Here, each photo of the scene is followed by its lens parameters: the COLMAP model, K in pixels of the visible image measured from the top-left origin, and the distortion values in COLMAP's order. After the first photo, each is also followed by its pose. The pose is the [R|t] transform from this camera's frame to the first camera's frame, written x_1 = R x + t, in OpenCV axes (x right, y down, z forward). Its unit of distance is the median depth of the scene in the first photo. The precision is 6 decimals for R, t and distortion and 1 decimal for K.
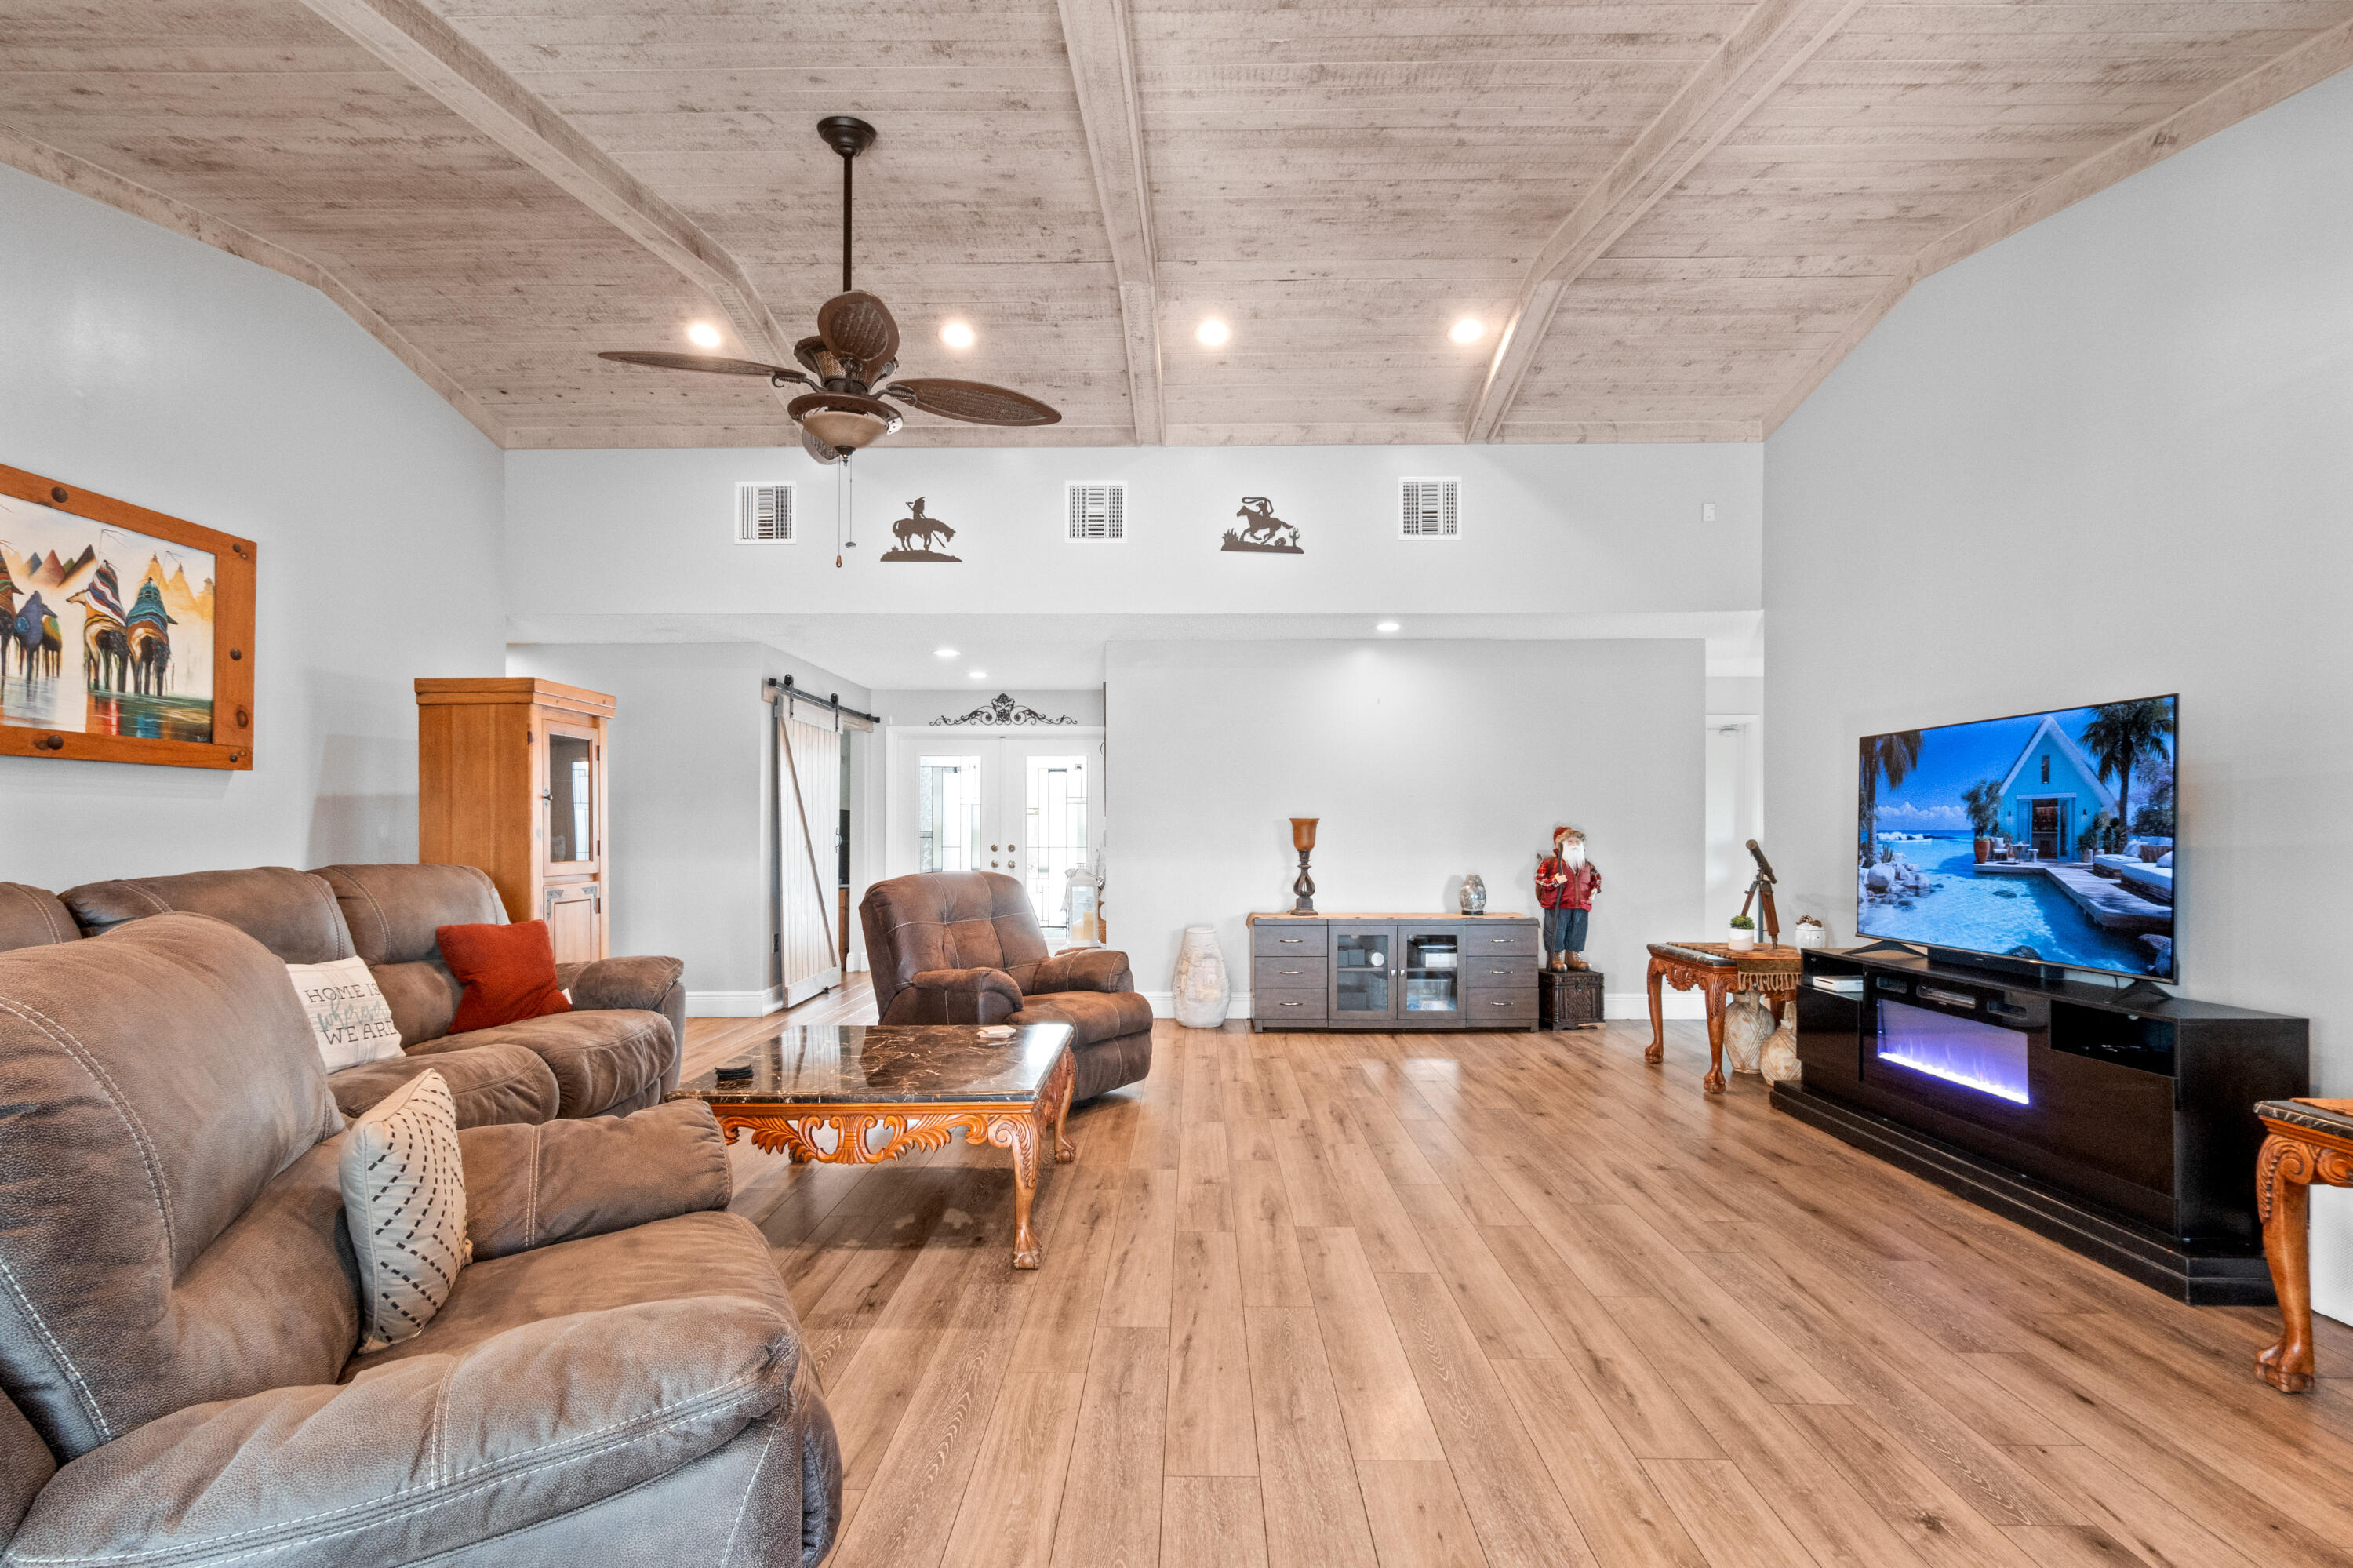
lens RADIAL K [[1080.7, 0, 1163.4], [0, 1080.7, 823.7], [0, 0, 1]] dist [-0.001352, 0.000639]
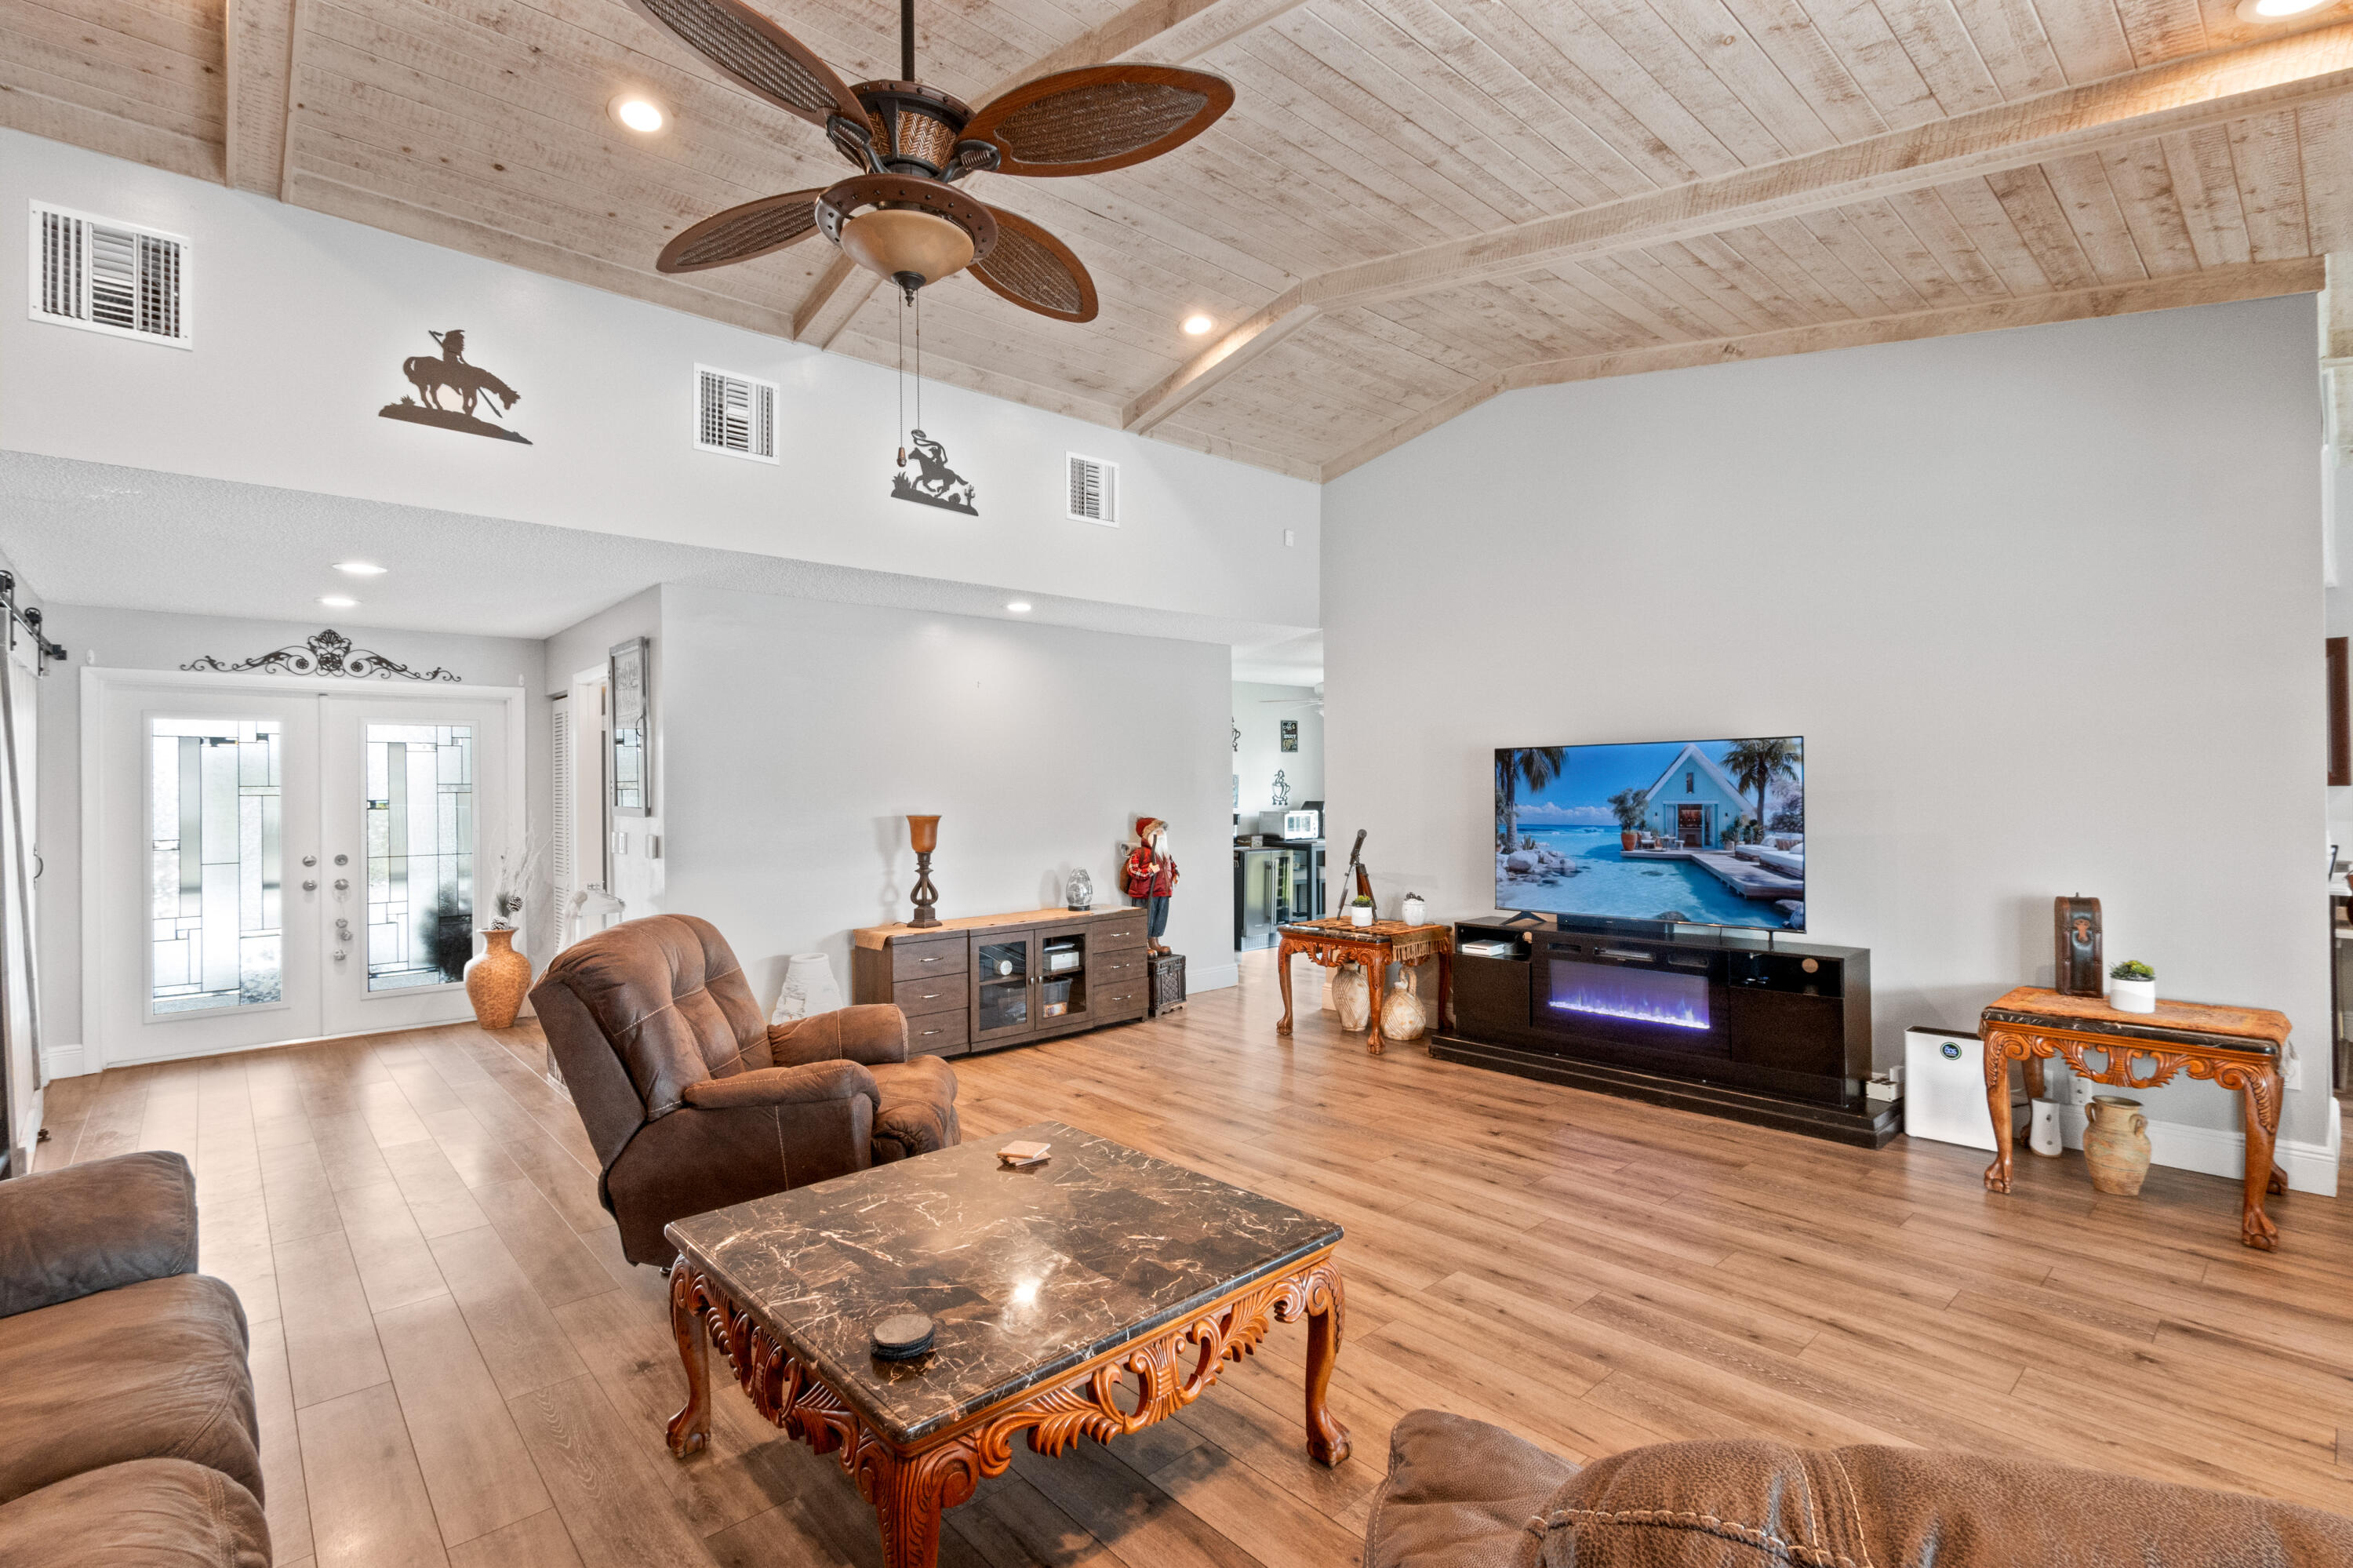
lens RADIAL K [[1080.7, 0, 1171.6], [0, 1080.7, 787.5], [0, 0, 1]] dist [-0.001352, 0.000639]
pose [[0.735314, -0.007862, 0.677680, -0.491720], [0.008875, 0.999959, 0.001972, -0.043166], [-0.677668, 0.004564, 0.735354, 0.353924]]
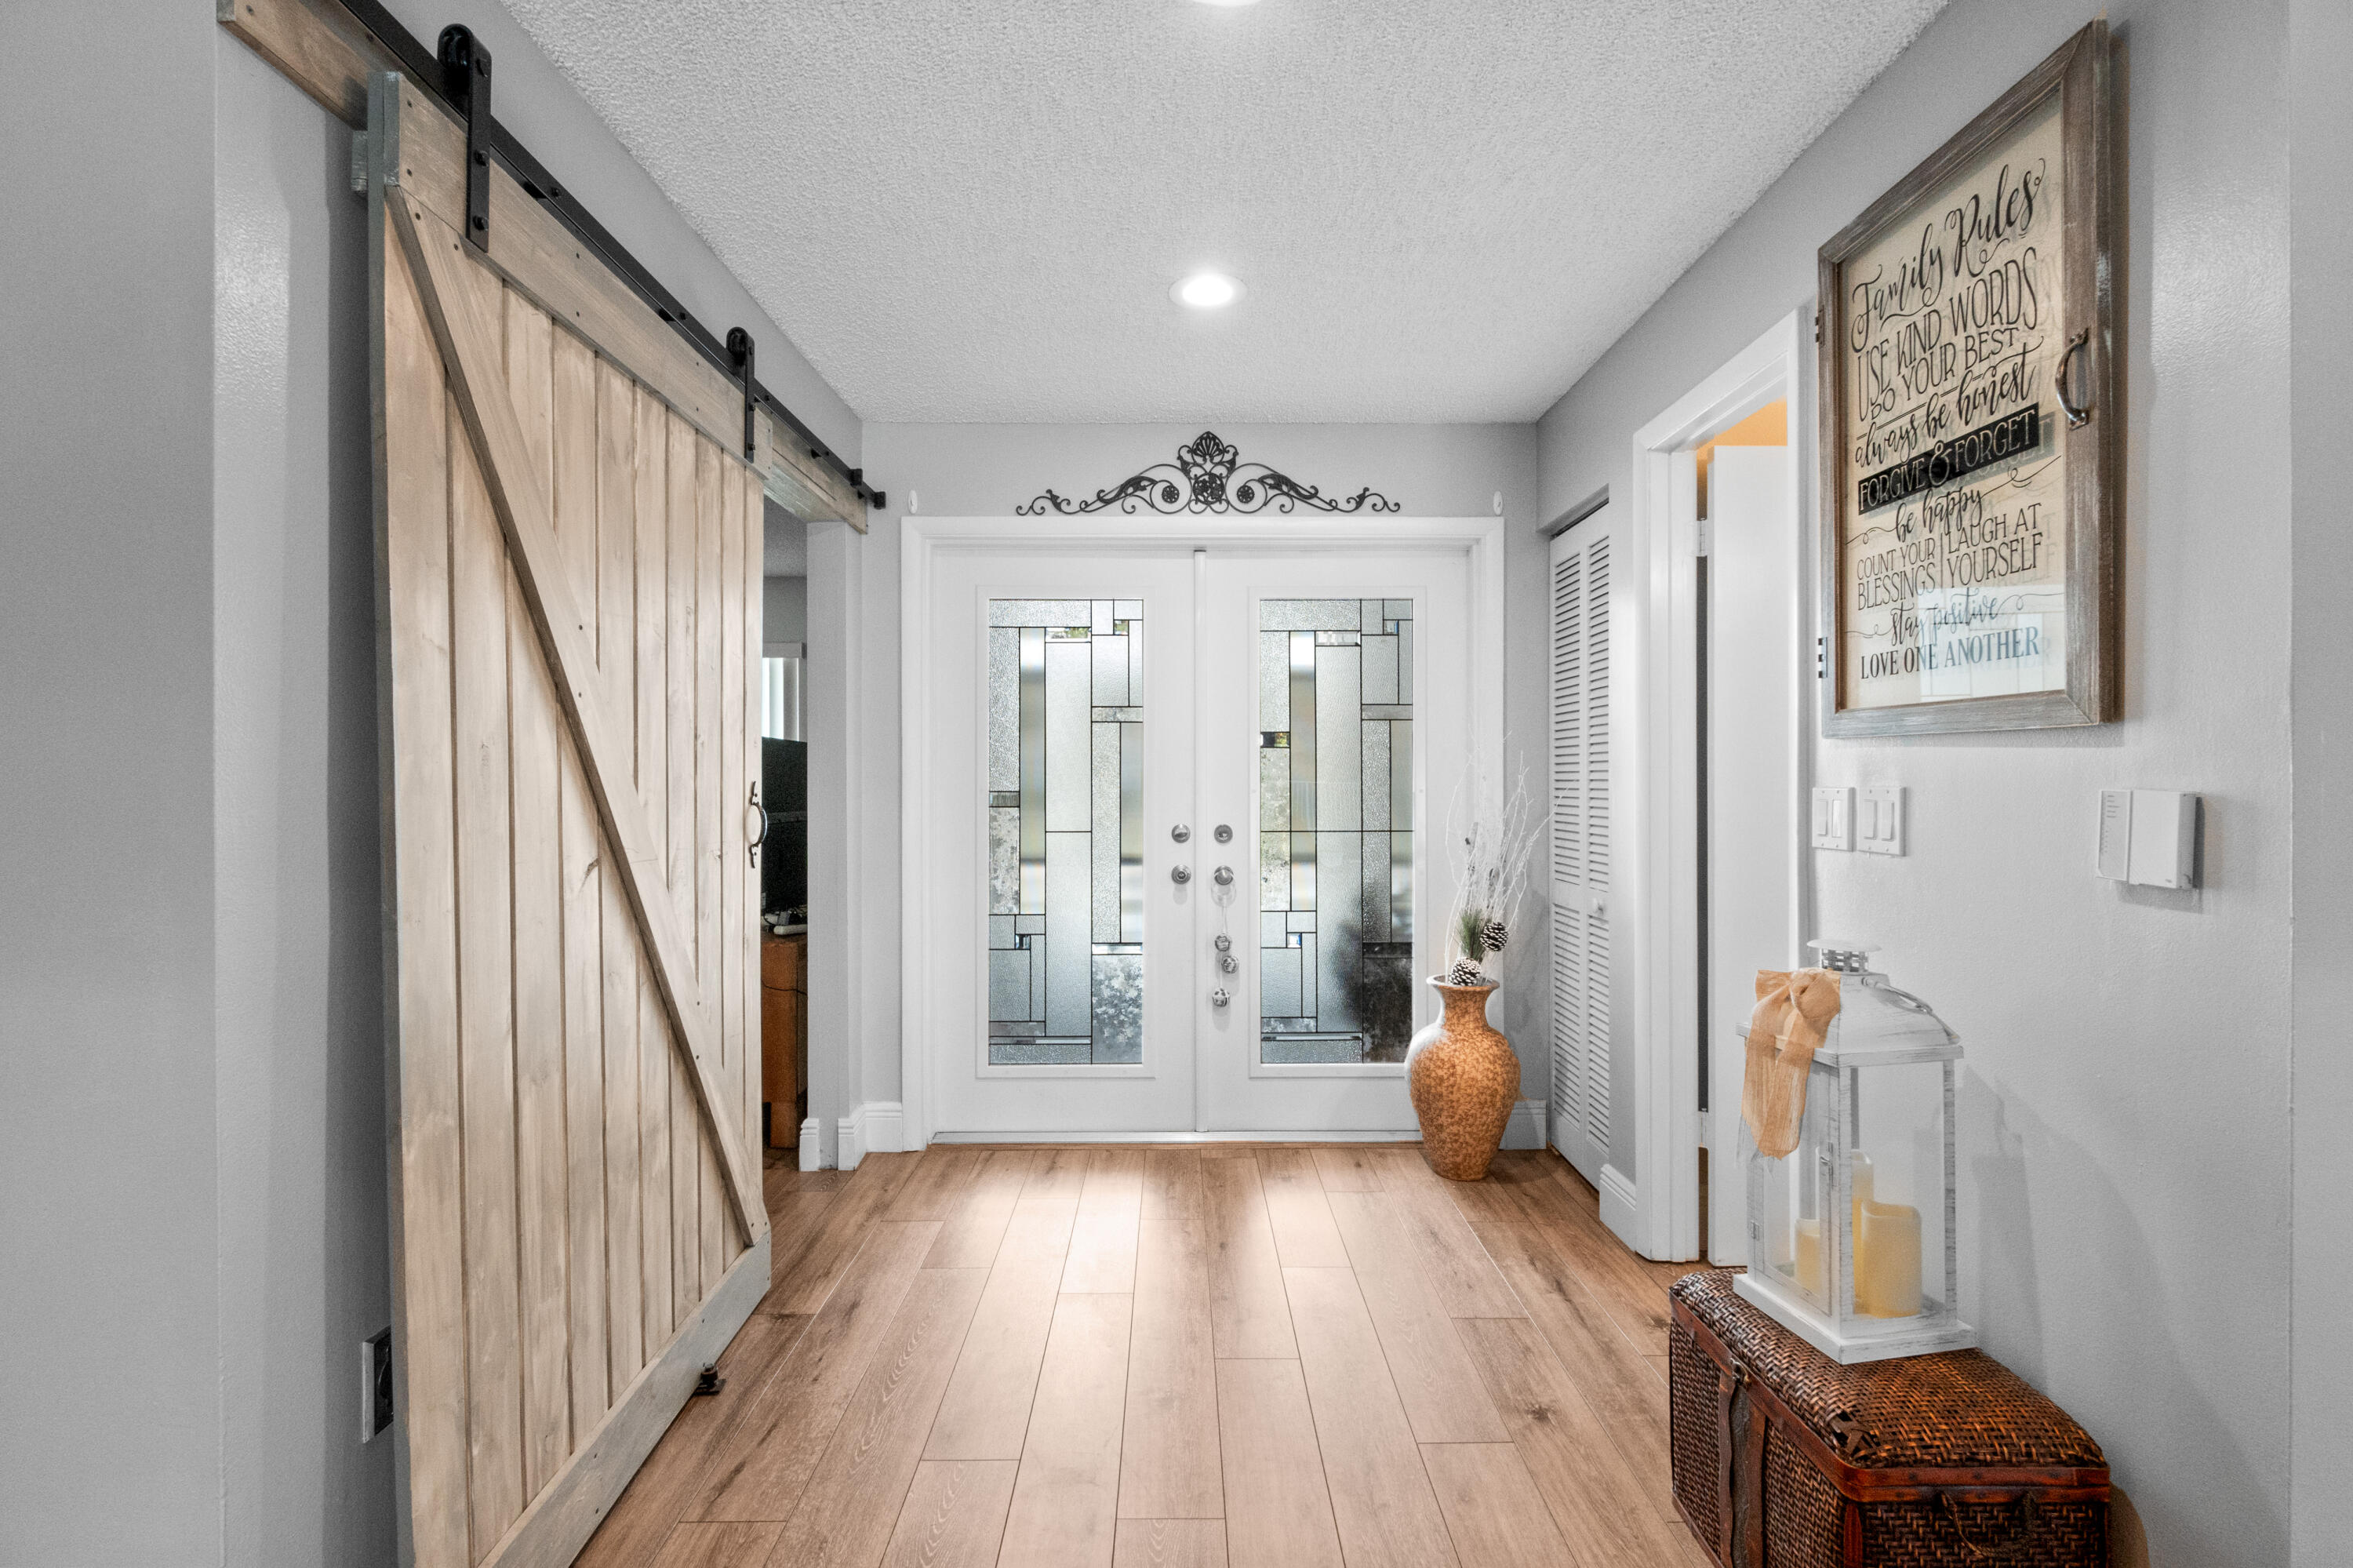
lens RADIAL K [[1080.7, 0, 1189.0], [0, 1080.7, 779.0], [0, 0, 1]] dist [-0.001352, 0.000639]
pose [[0.999806, -0.003561, 0.019396, -0.348689], [0.003417, 0.999966, 0.007454, 0.006424], [-0.019422, -0.007386, 0.999784, 1.527561]]
